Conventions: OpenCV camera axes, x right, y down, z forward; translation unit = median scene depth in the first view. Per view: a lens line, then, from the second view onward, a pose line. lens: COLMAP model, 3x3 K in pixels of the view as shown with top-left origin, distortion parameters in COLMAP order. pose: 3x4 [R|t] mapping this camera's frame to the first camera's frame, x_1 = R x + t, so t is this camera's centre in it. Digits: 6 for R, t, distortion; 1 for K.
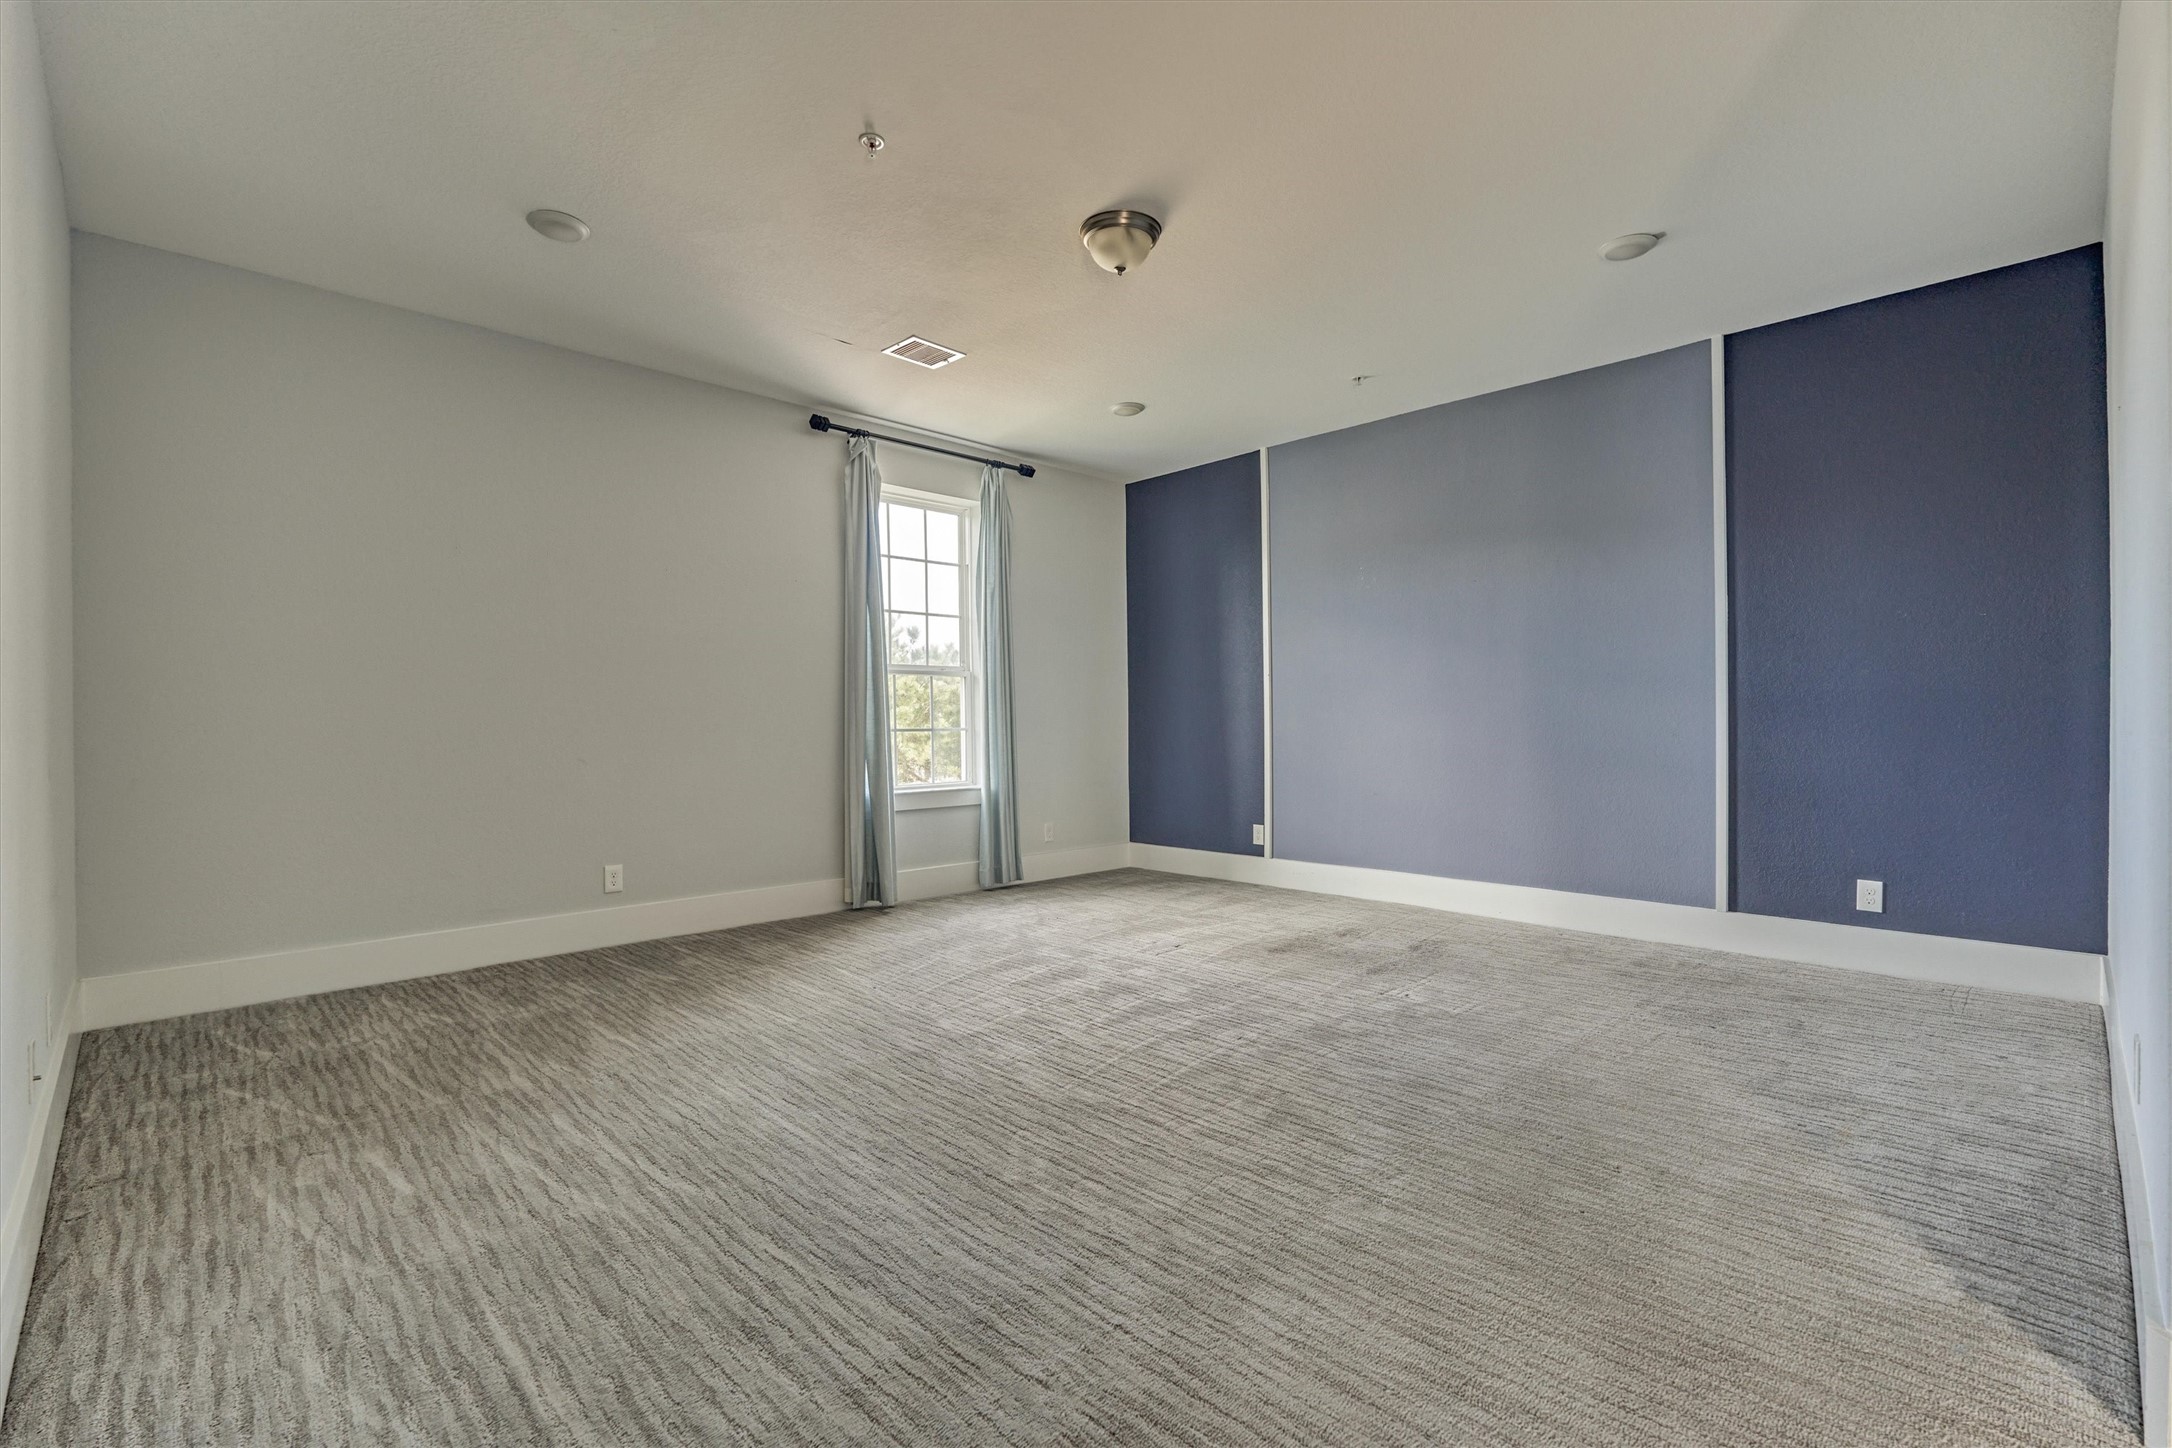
lens RADIAL K [[951.3, 0, 1091.2], [0, 951.3, 728.9], [0, 0, 1]] dist [-0.000898, -0.000071]
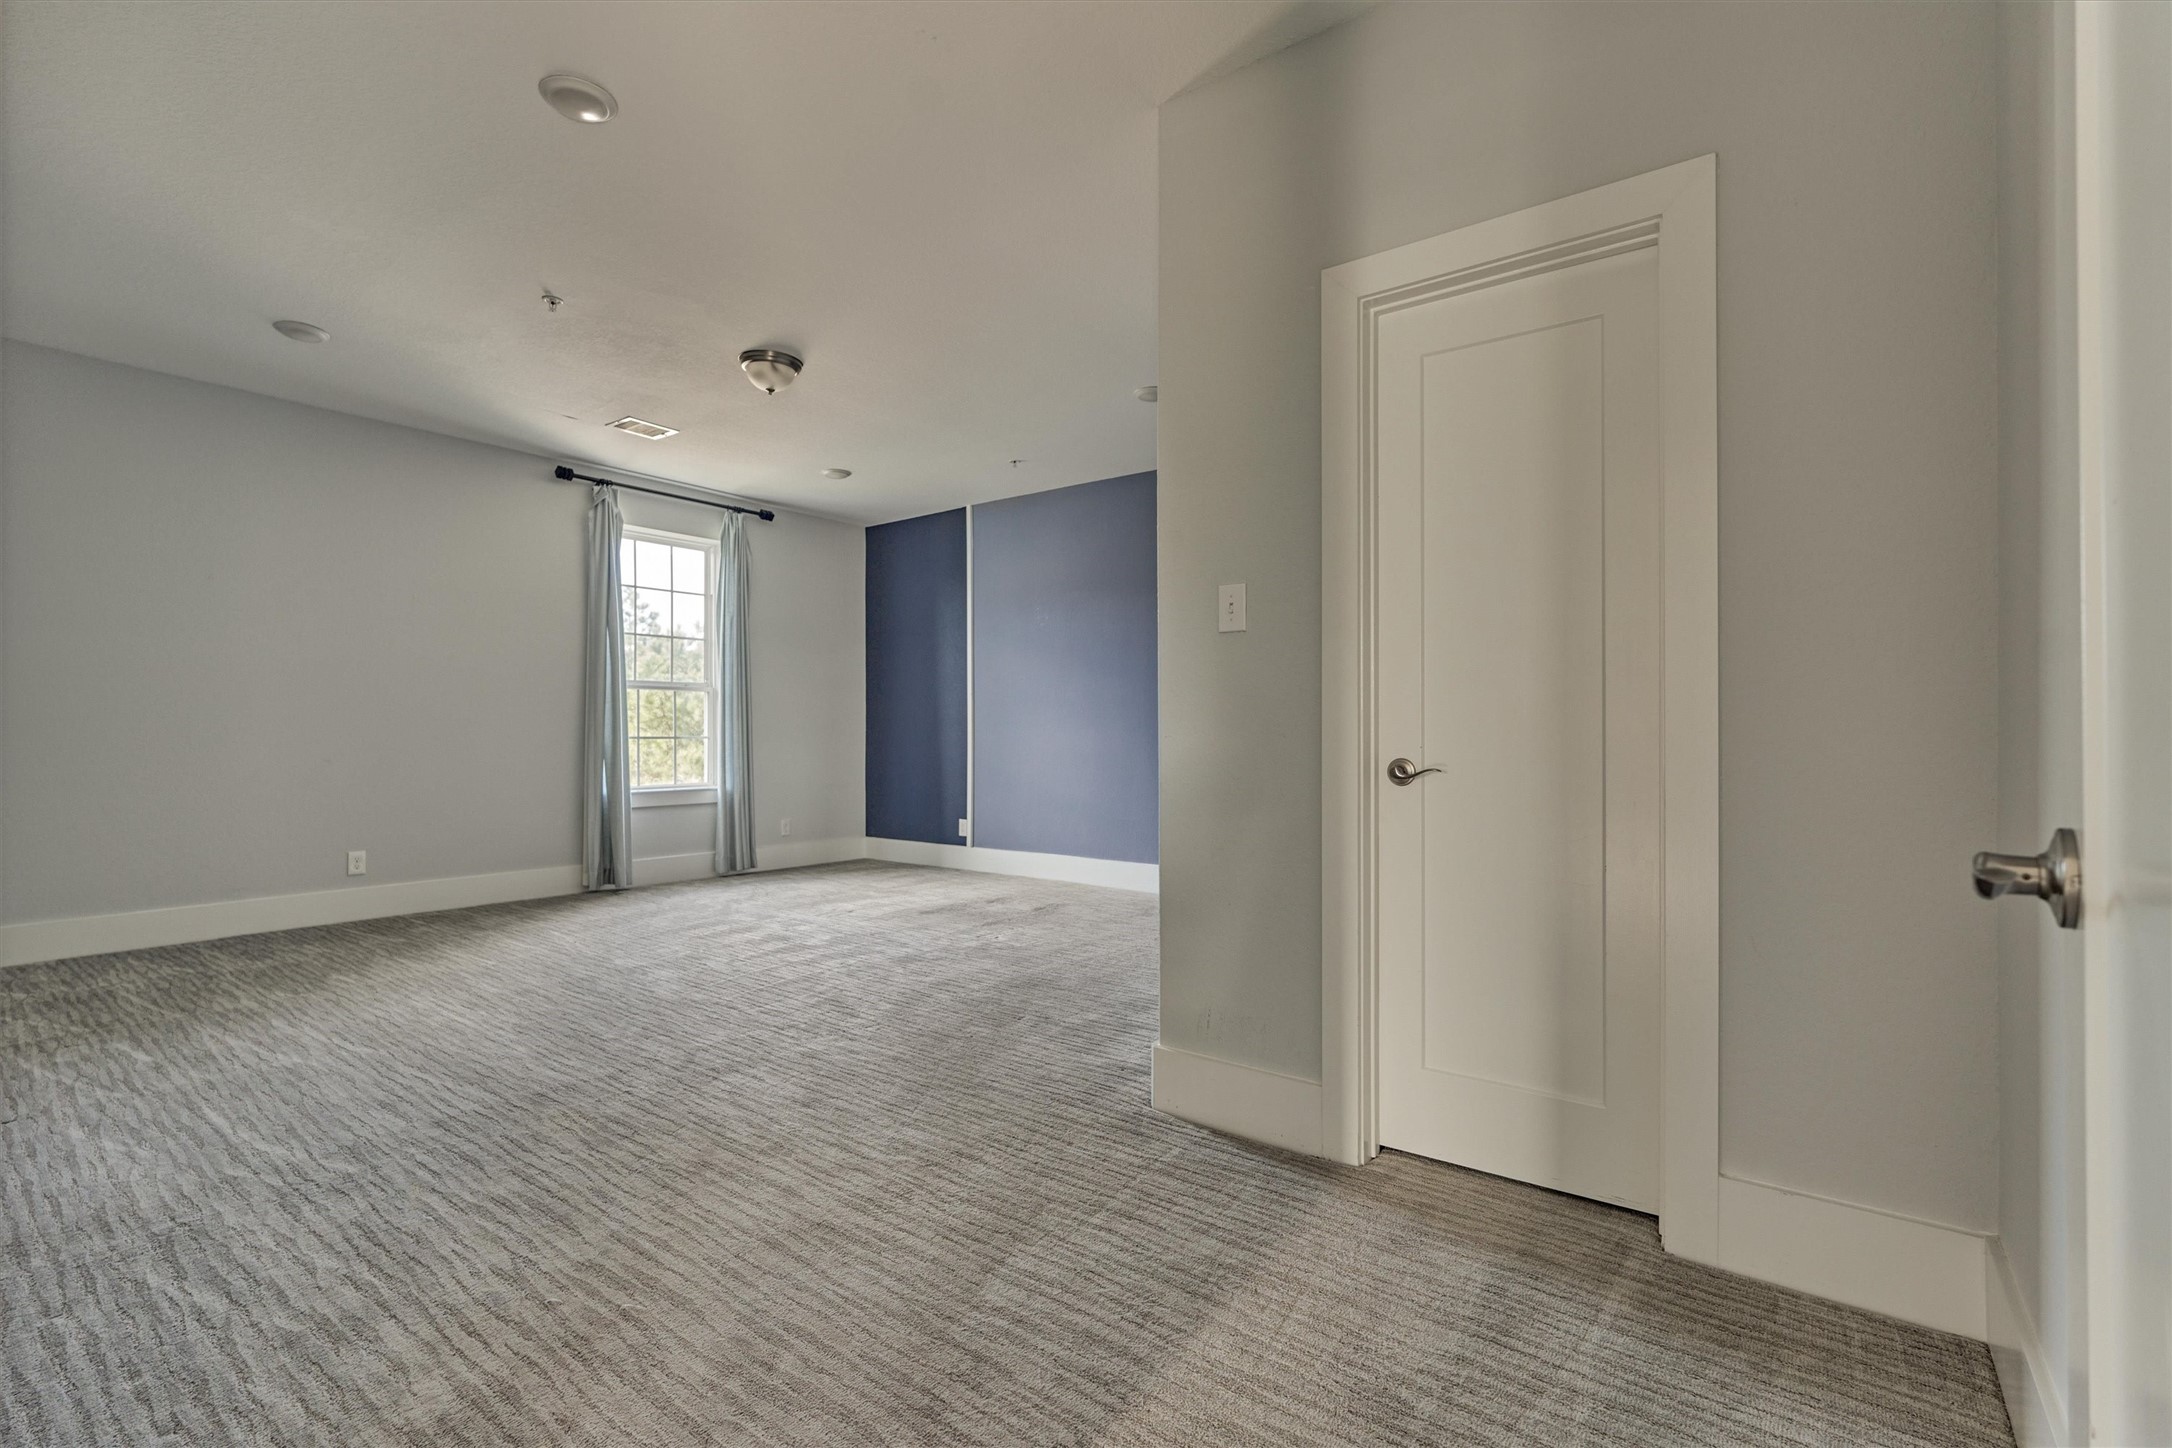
lens RADIAL K [[951.3, 0, 1083.0], [0, 951.3, 727.4], [0, 0, 1]] dist [-0.000898, -0.000071]
pose [[0.989506, 0.008957, 0.144211, 0.192081], [-0.006873, 0.999865, -0.014942, 0.003006], [-0.144325, 0.013794, 0.989434, -0.259056]]
